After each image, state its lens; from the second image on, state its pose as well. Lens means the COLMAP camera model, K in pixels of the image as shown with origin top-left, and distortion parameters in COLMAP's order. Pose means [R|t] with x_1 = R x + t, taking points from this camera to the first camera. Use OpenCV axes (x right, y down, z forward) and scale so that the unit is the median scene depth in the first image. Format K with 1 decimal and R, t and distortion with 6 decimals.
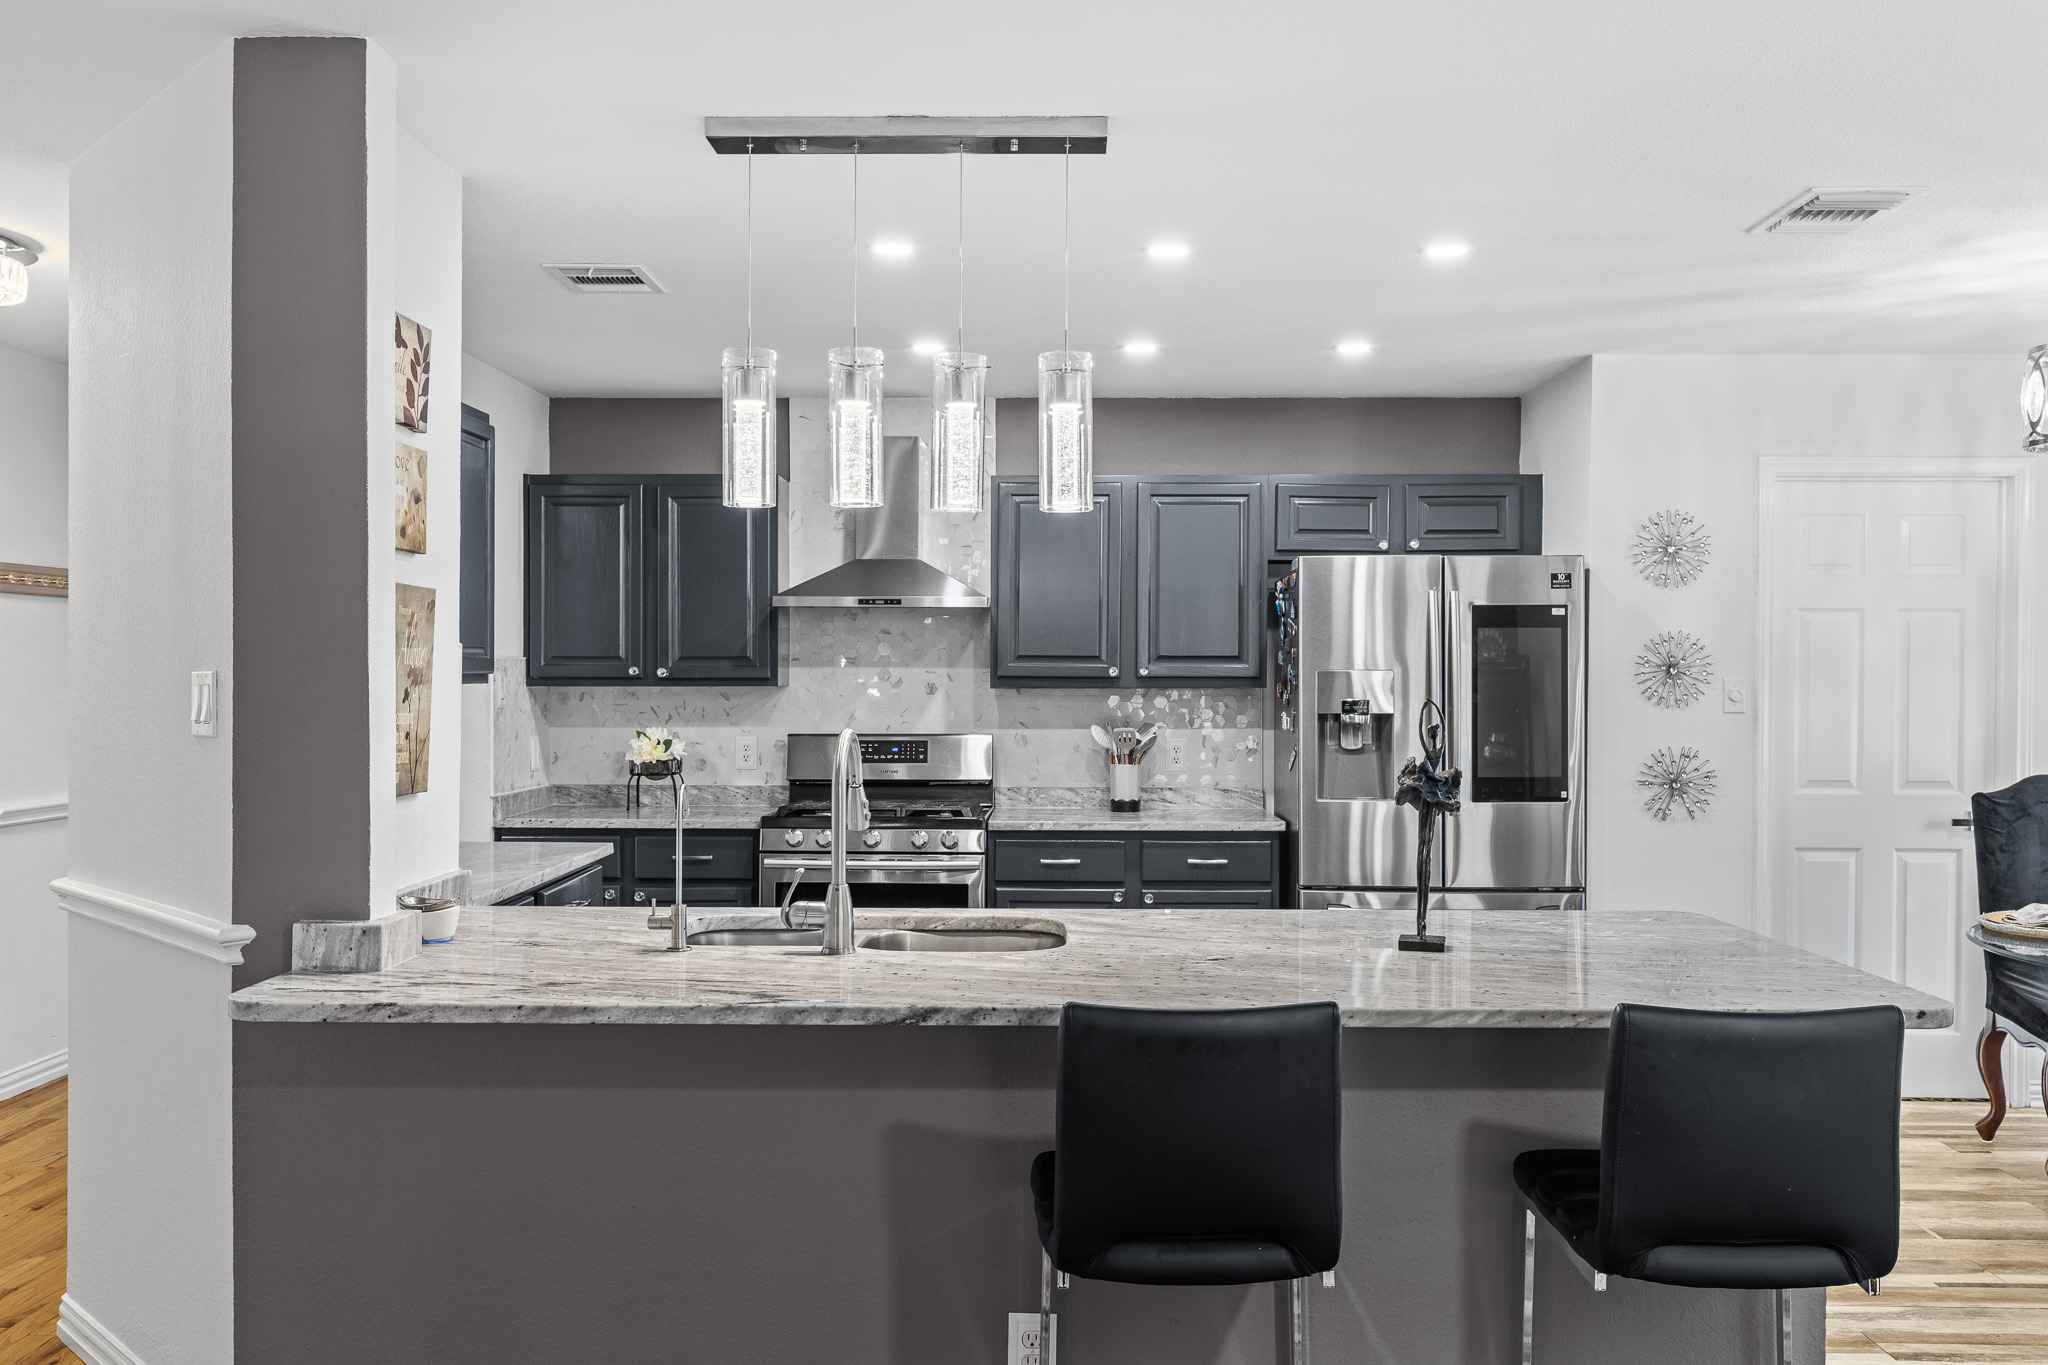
lens RADIAL K [[1703.6, 0, 1022.2], [0, 1703.6, 681.7], [0, 0, 1]] dist [0.009925, 0.005130]
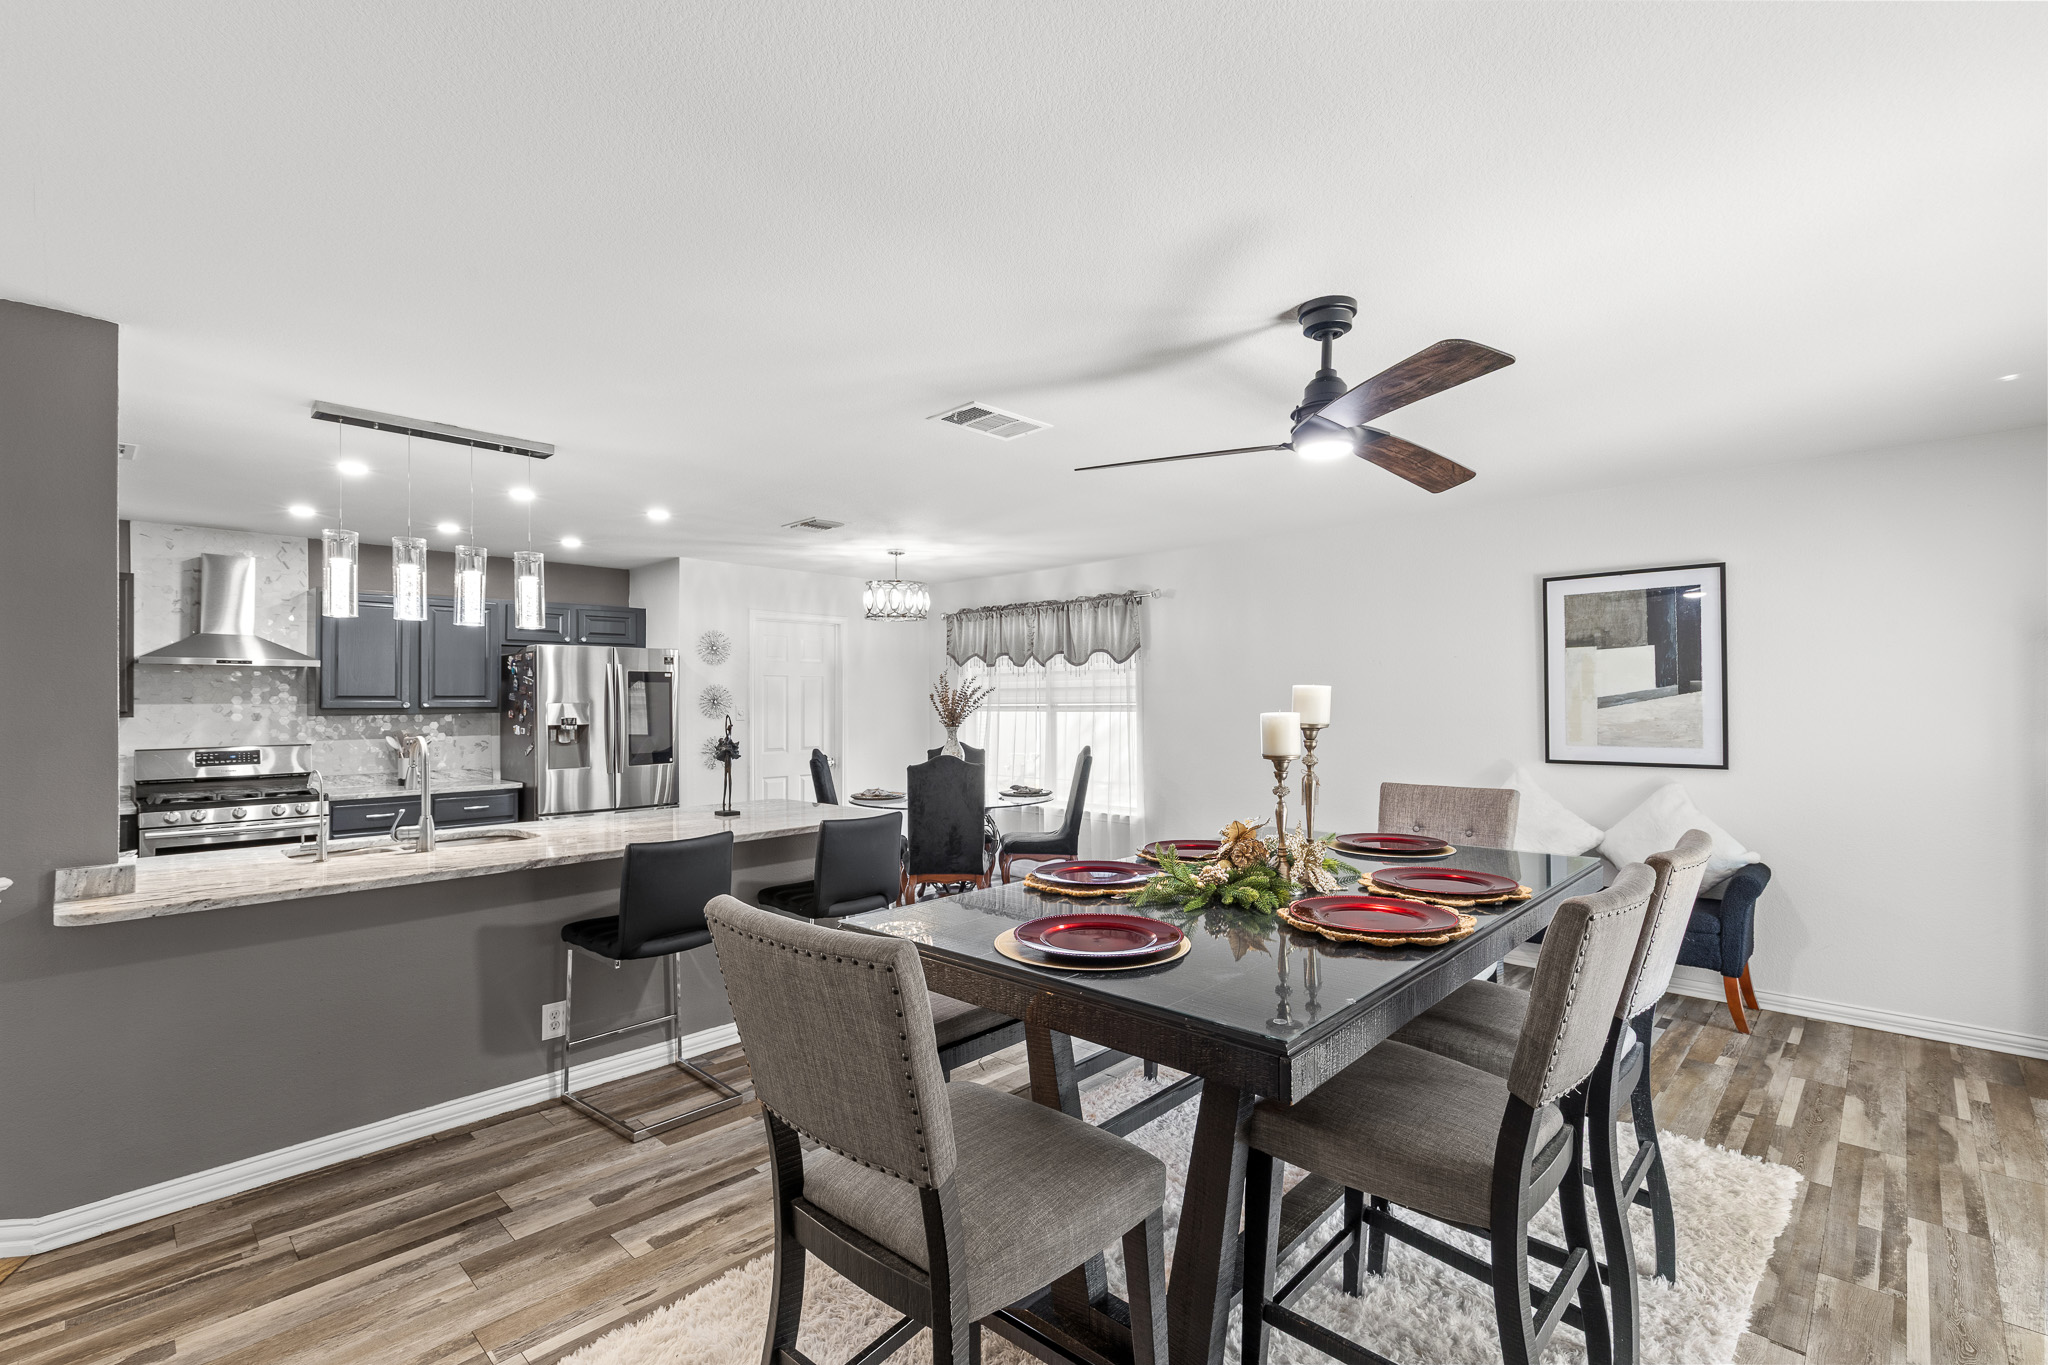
lens RADIAL K [[917.7, 0, 1027.5], [0, 917.7, 681.5], [0, 0, 1]] dist [0.005504, 0.000585]
pose [[0.680371, 0.009334, 0.732808, -0.222183], [0.010663, 0.999687, -0.022634, -0.002014], [-0.732790, 0.023213, 0.680059, -0.120337]]
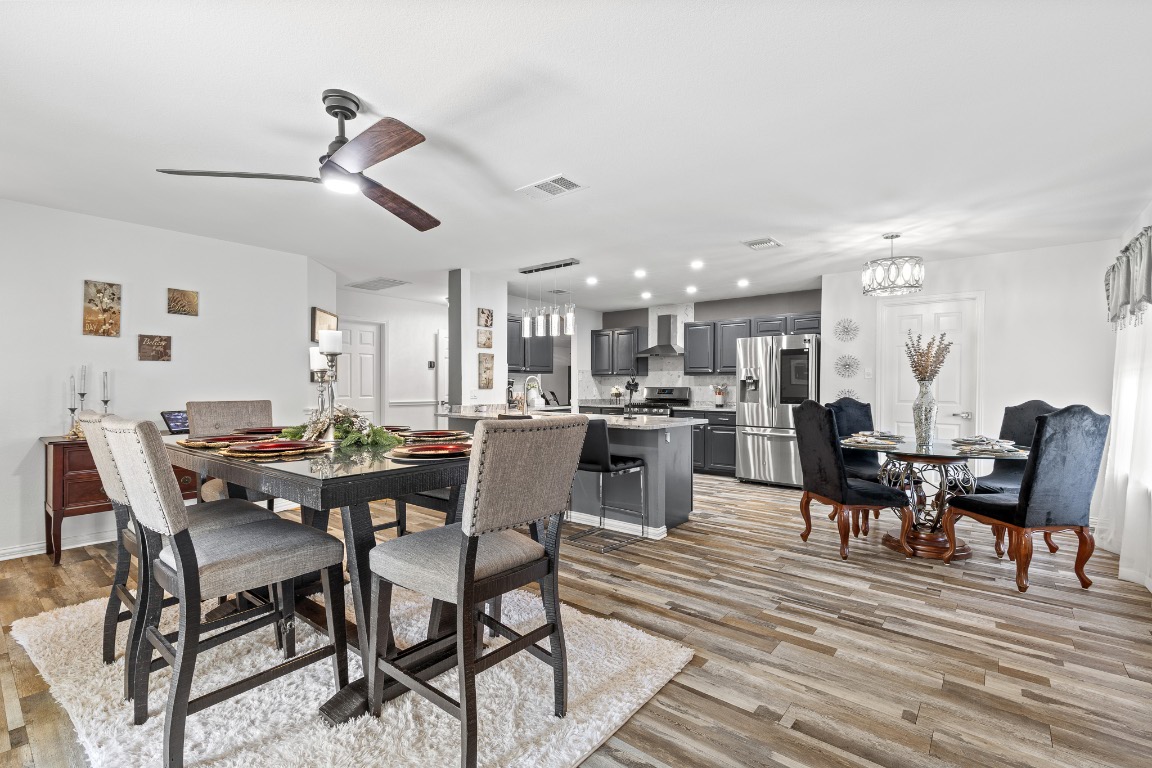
lens RADIAL K [[516.2, 0, 570.8], [0, 516.2, 384.1], [0, 0, 1]] dist [0.005504, 0.000585]
pose [[0.778103, -0.002632, -0.628132, 0.591115], [-0.003374, 0.999959, -0.008369, 0.038358], [0.628128, 0.008632, 0.778062, -0.129286]]
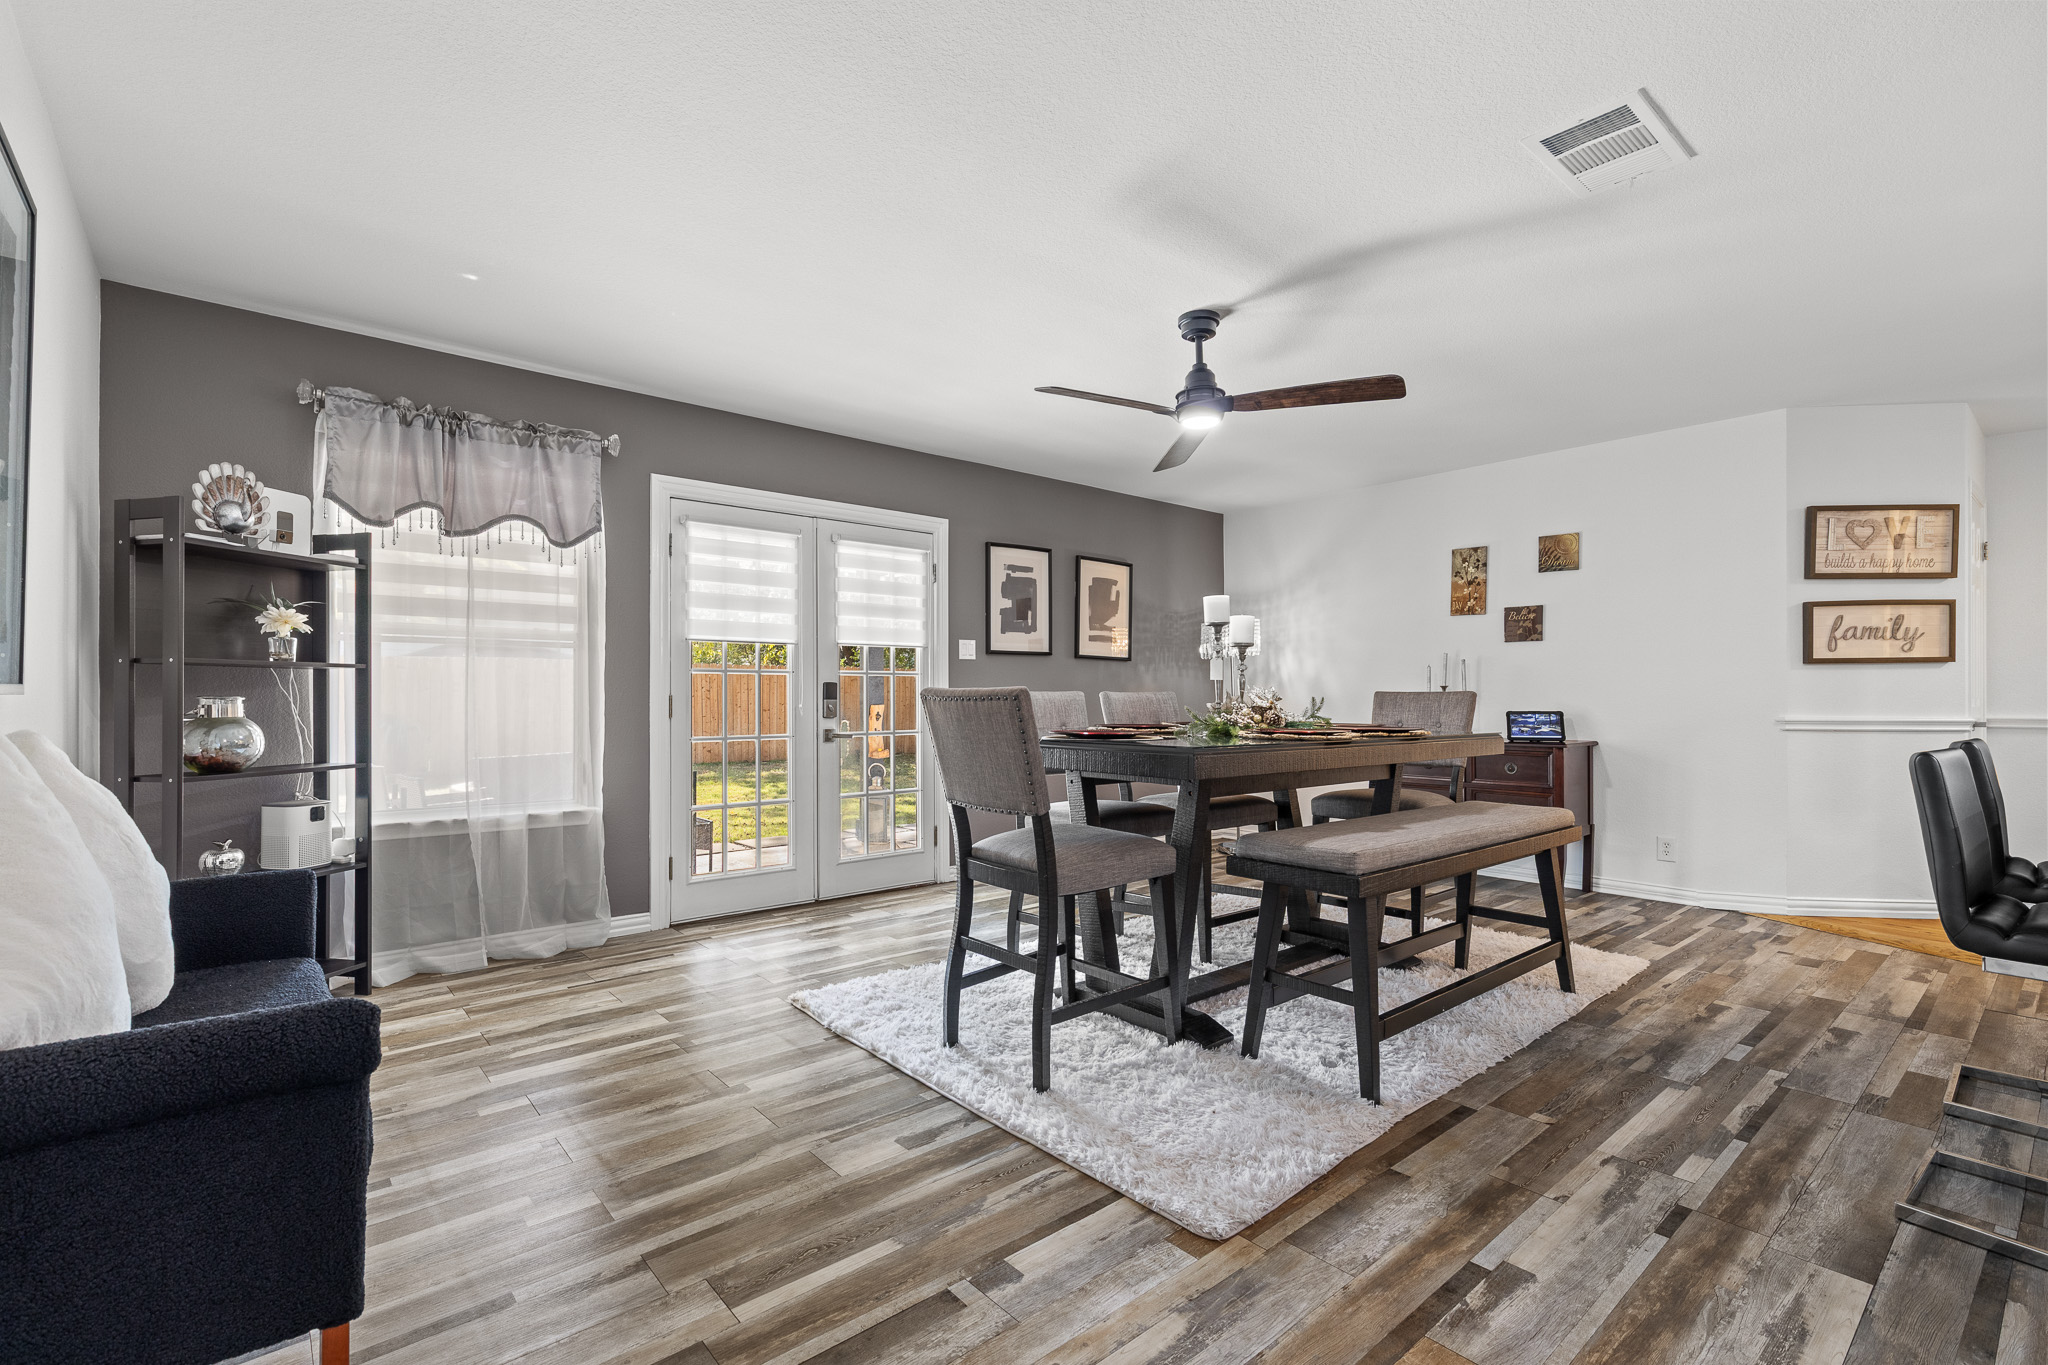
lens RADIAL K [[917.7, 0, 1039.7], [0, 917.7, 690.9], [0, 0, 1]] dist [0.005504, 0.000585]
pose [[-0.744592, -0.005572, -0.667497, 0.670979], [-0.005720, 0.999982, -0.001967, 0.056724], [0.667496, 0.002353, -0.744610, 0.446786]]
